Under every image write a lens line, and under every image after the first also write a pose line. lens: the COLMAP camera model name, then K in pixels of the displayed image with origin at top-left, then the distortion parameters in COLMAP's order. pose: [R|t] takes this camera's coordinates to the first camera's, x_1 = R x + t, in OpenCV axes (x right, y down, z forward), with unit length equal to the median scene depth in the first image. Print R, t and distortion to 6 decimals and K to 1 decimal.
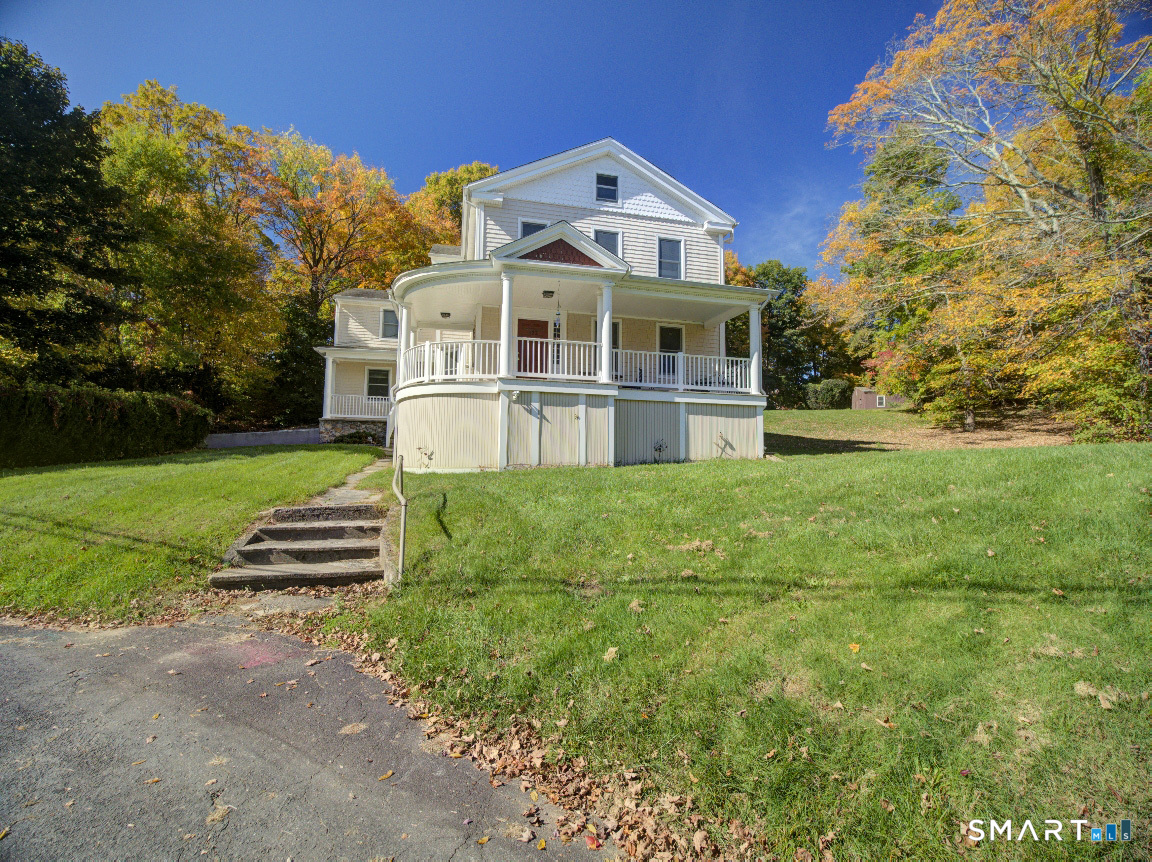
lens RADIAL K [[543.1, 0, 587.6], [0, 543.1, 434.3], [0, 0, 1]] dist [-0.022722, 0.000583]
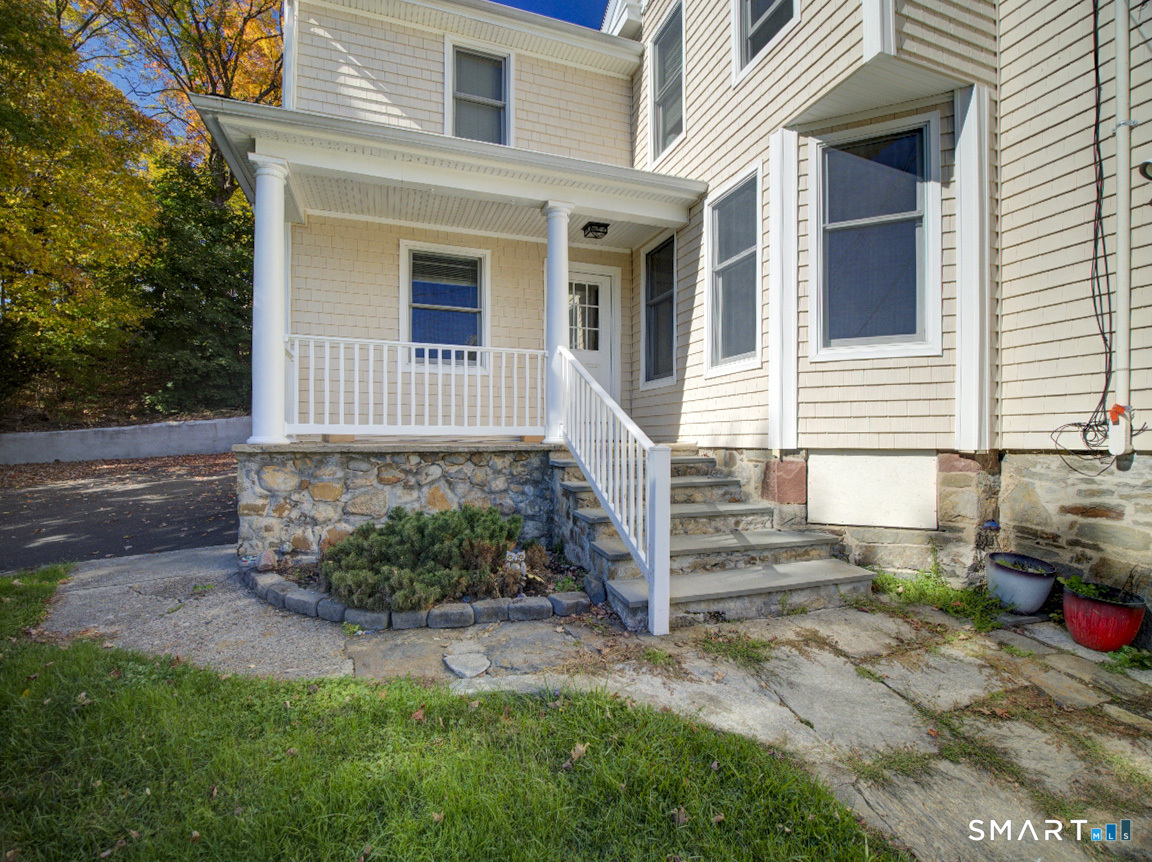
lens RADIAL K [[543.1, 0, 573.3], [0, 543.1, 432.6], [0, 0, 1]] dist [-0.022722, 0.000583]
pose [[0.995173, -0.010350, 0.097587, -0.475385], [0.004398, 0.998127, 0.061011, -0.057920], [-0.098035, -0.060287, 0.993355, 0.958903]]
